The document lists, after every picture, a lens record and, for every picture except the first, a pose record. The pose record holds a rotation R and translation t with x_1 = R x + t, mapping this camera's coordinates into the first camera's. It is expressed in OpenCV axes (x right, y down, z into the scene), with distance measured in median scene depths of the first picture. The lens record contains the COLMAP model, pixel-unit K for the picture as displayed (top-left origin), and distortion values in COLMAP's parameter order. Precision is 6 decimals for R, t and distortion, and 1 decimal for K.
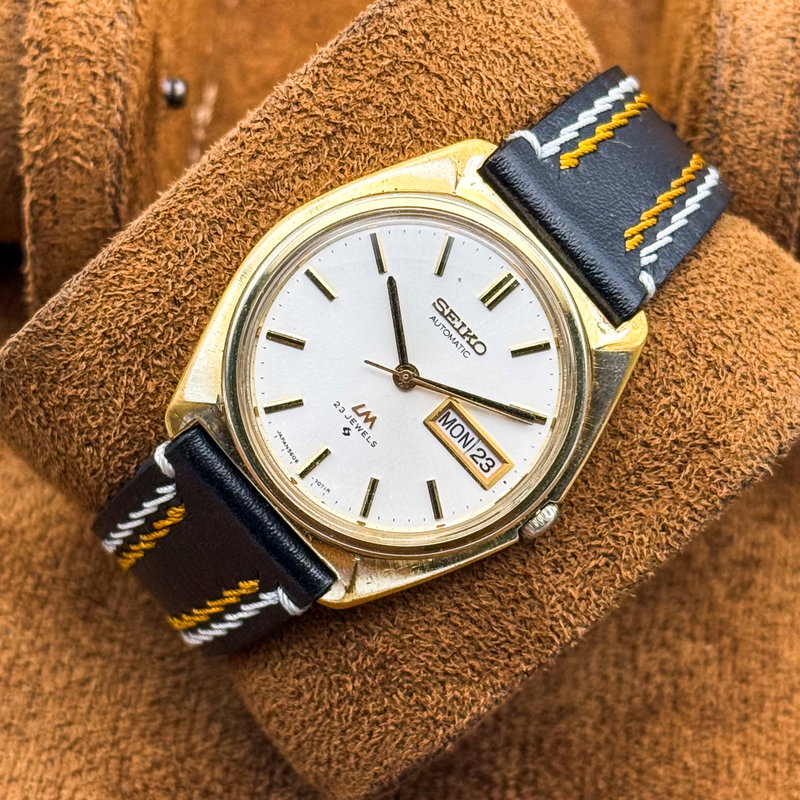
lens RADIAL K [[2731.5, 0, 400.0], [0, 2731.5, 400.0], [0, 0, 1]] dist [0.027199, 0.341482]
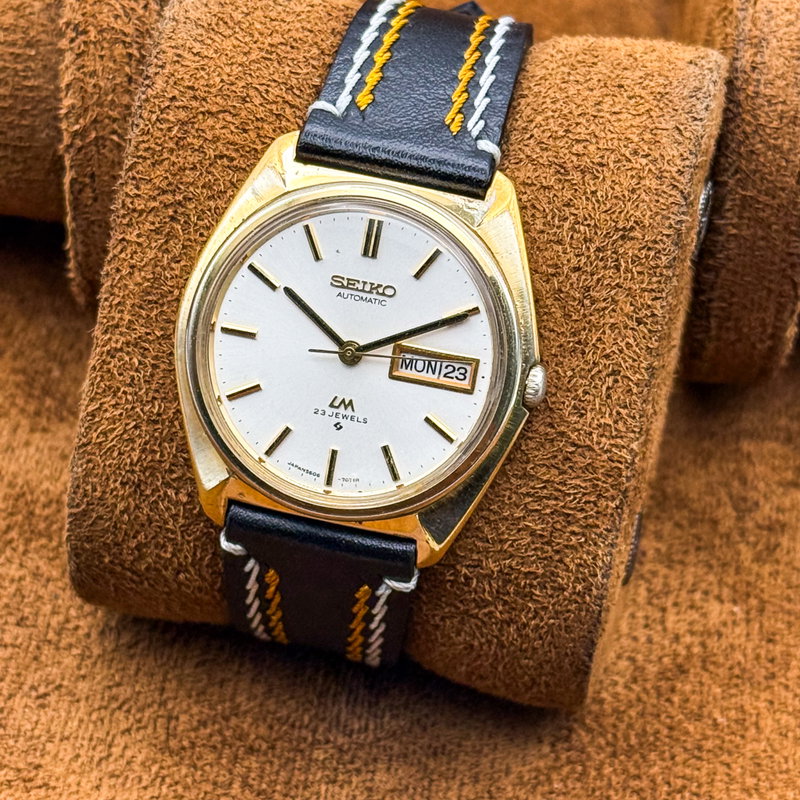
lens RADIAL K [[2731.5, 0, 400.0], [0, 2731.5, 400.0], [0, 0, 1]] dist [0.027199, 0.341482]
pose [[0.792679, -0.591415, -0.147947, 0.162517], [0.588928, 0.805577, -0.064881, 0.085817], [0.157554, -0.035701, 0.986865, -0.063797]]
